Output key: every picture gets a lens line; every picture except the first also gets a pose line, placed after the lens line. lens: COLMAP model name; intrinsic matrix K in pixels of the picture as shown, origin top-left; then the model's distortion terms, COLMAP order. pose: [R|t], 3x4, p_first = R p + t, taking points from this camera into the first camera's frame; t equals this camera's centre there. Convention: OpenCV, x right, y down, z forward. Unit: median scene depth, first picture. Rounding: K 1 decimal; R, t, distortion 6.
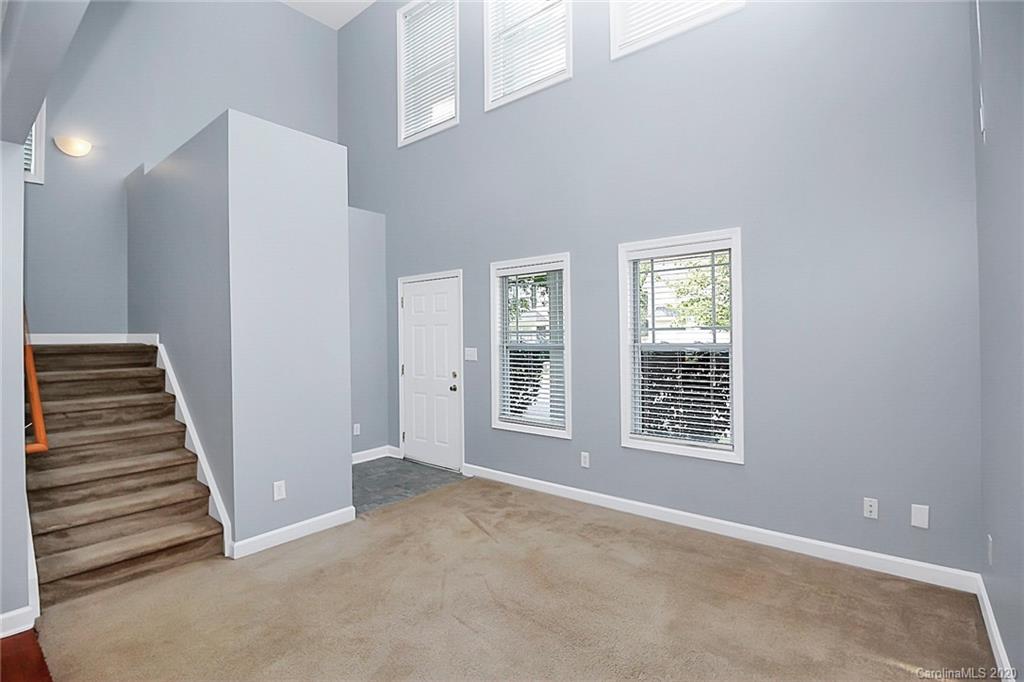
lens RADIAL K [[480.5, 0, 515.8], [0, 480.5, 338.3], [0, 0, 1]] dist [-0.017711, -0.002657]
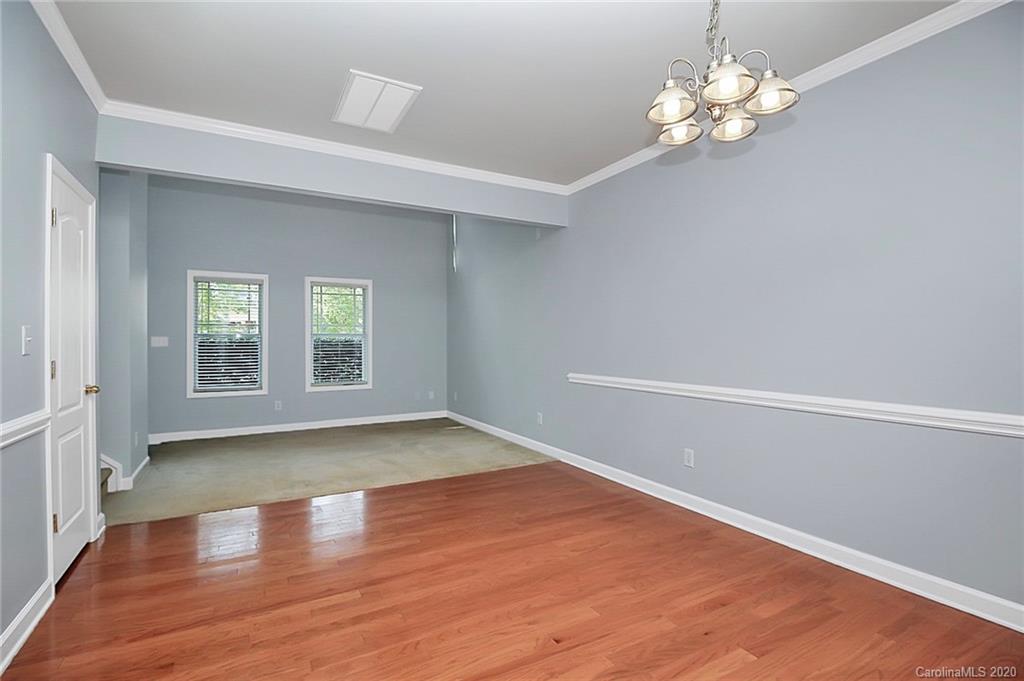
lens RADIAL K [[480.5, 0, 520.5], [0, 480.5, 342.7], [0, 0, 1]] dist [-0.017711, -0.002657]
pose [[0.371930, 0.006320, 0.928239, -1.147764], [-0.003131, 0.999980, -0.005553, 0.052603], [-0.928256, -0.000841, 0.371942, -0.390972]]
